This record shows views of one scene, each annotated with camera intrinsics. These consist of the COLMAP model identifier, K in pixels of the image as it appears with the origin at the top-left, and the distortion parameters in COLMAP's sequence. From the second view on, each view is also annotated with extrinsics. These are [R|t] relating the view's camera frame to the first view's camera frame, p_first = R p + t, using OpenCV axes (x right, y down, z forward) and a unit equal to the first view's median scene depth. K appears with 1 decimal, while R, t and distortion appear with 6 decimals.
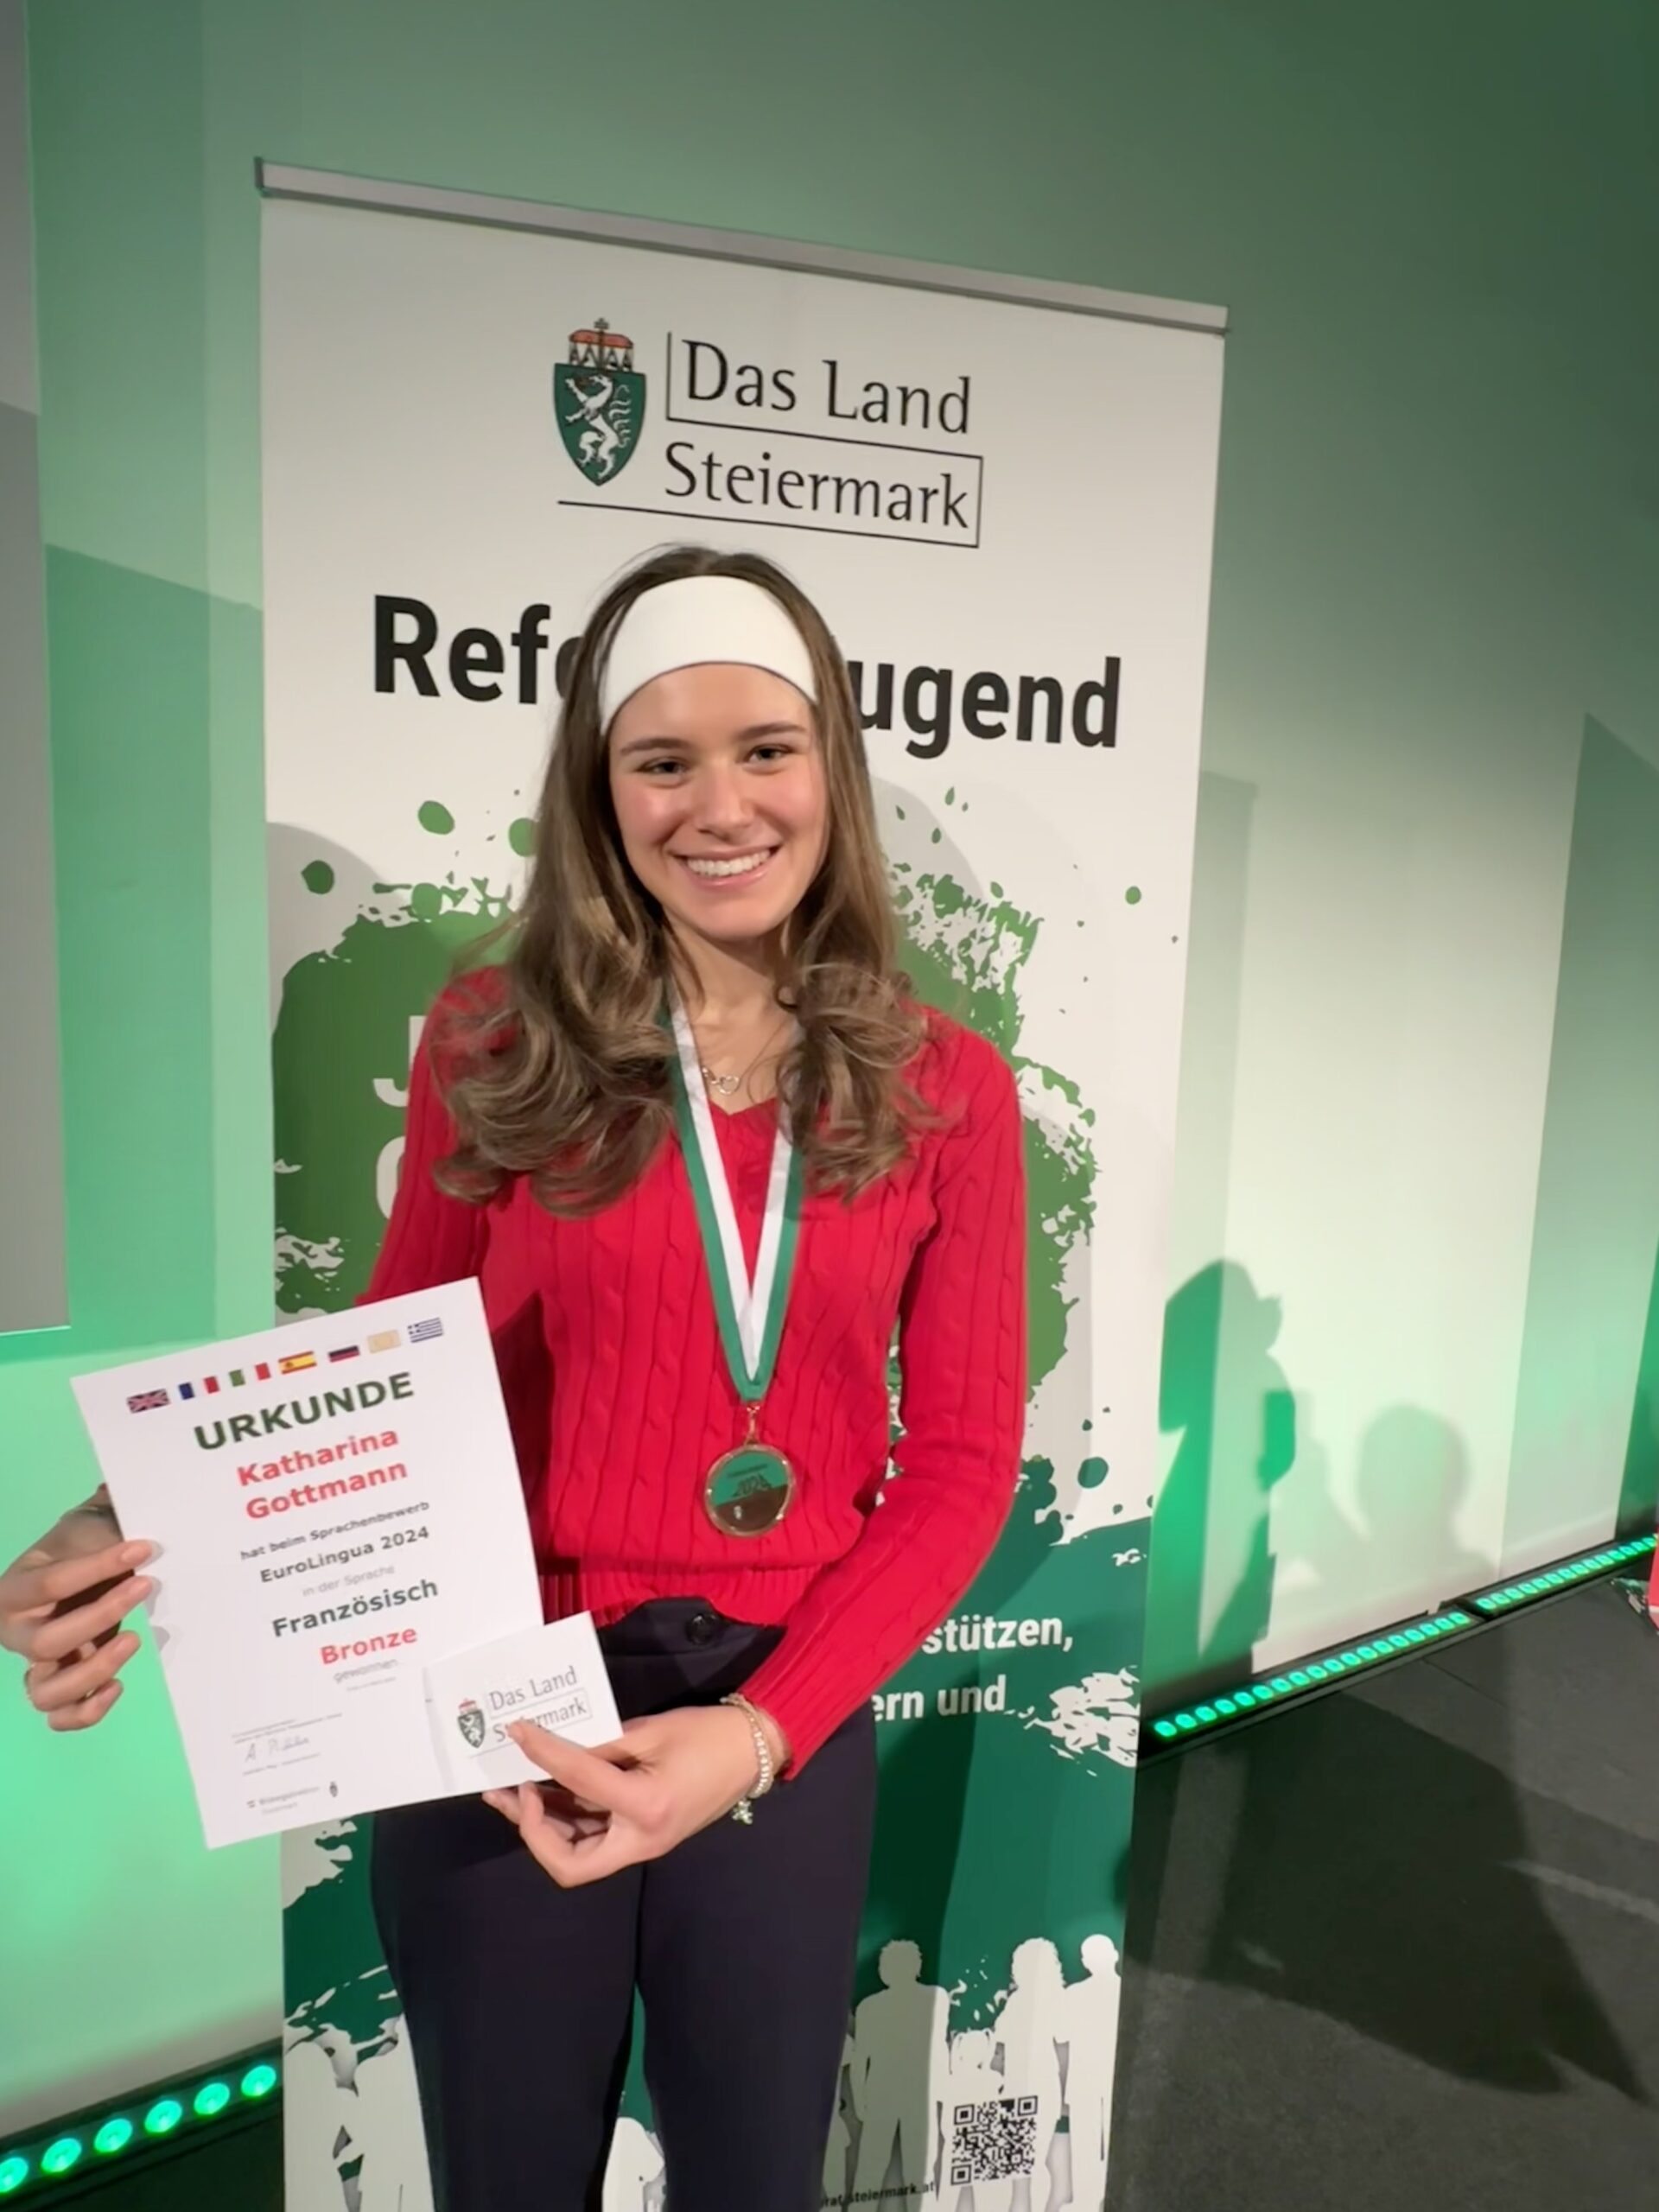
lens RADIAL K [[1136.4, 0, 791.7], [0, 1136.4, 1081.4], [0, 0, 1]] dist [-0.002415, 0.001132]
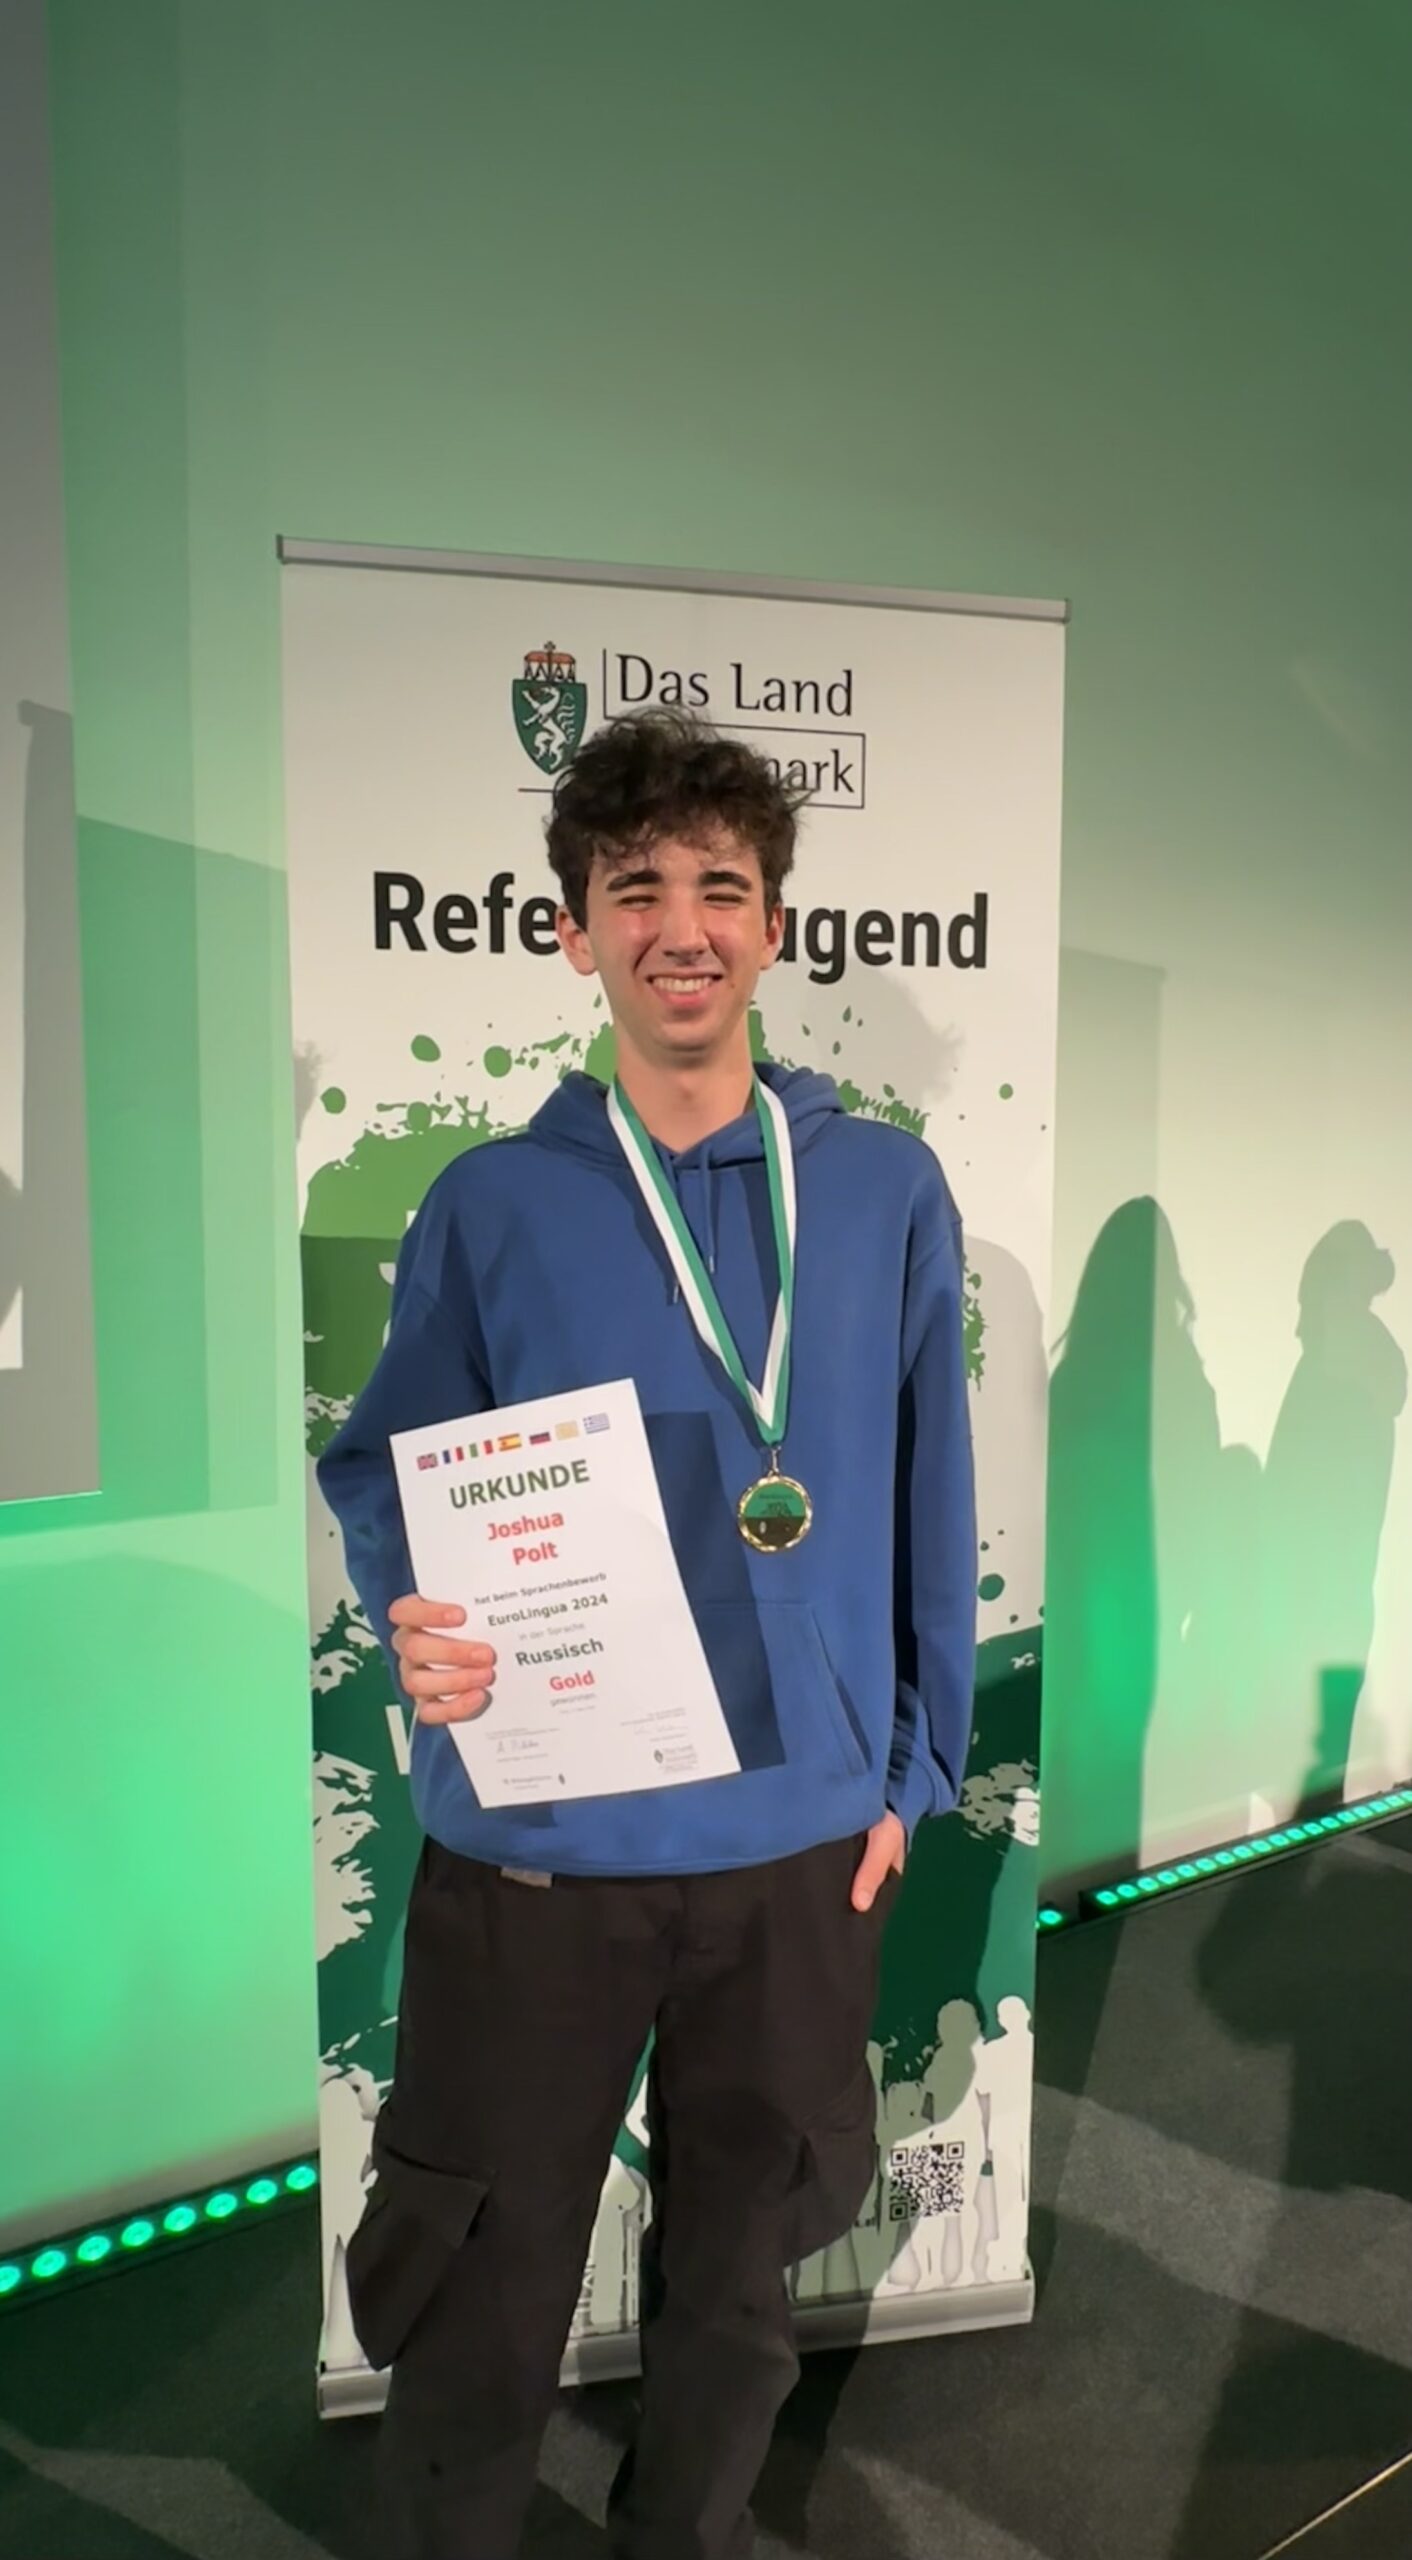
lens RADIAL K [[1309.2, 0, 706.0], [0, 1309.2, 1280.0], [0, 0, 1]] dist [0.000689, -0.000445]
pose [[0.999480, -0.029945, -0.011993, -0.001101], [0.029831, 0.999509, -0.009535, 0.037563], [0.012273, 0.009172, 0.999883, -0.382701]]
